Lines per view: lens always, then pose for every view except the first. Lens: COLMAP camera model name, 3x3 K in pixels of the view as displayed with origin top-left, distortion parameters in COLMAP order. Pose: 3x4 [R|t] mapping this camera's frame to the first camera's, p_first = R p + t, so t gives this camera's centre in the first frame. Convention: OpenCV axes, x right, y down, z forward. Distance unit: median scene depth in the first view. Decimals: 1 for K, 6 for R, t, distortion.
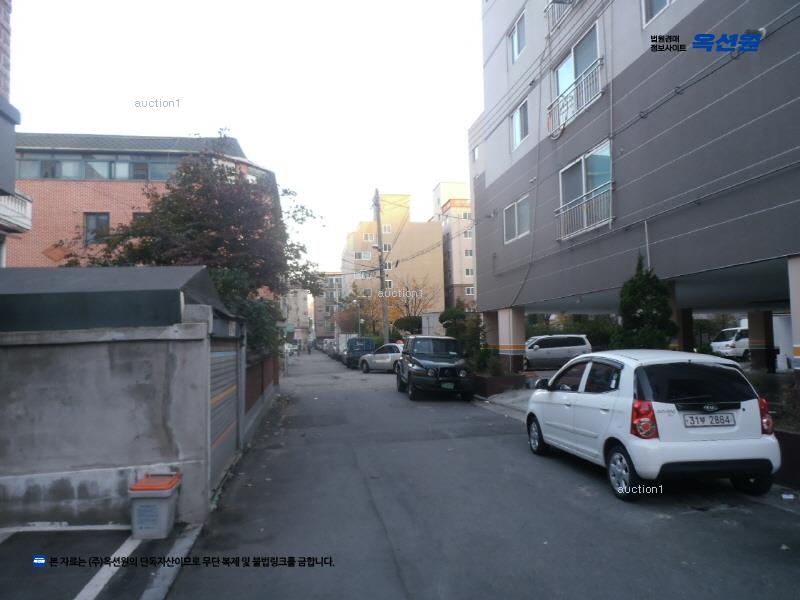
lens RADIAL K [[562.8, 0, 400.0], [0, 562.8, 300.0], [0, 0, 1]] dist [-0.015050, 0.000194]
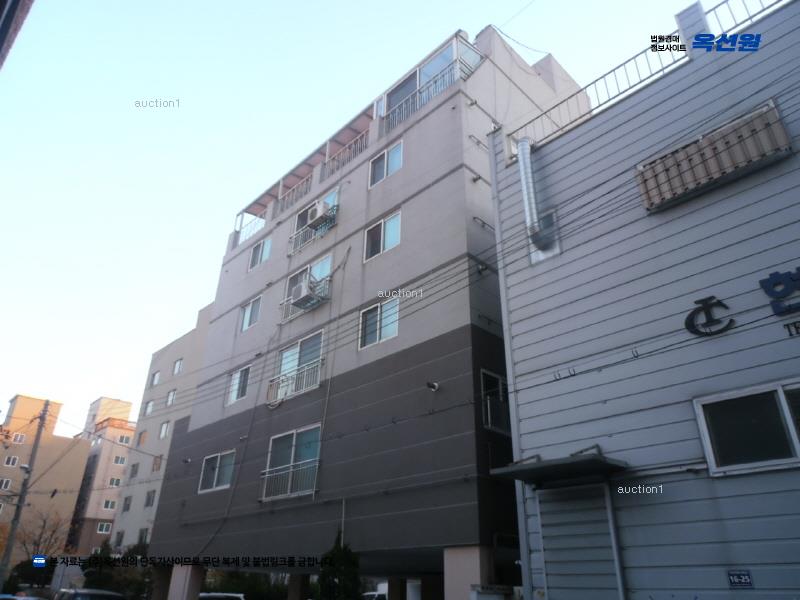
lens RADIAL K [[562.8, 0, 400.0], [0, 562.8, 300.0], [0, 0, 1]] dist [-0.015050, 0.000194]
pose [[0.822965, 0.293309, 0.486517, -0.119905], [-0.072088, 0.903399, -0.422697, -0.014195], [-0.563500, 0.312792, 0.764610, -0.096650]]
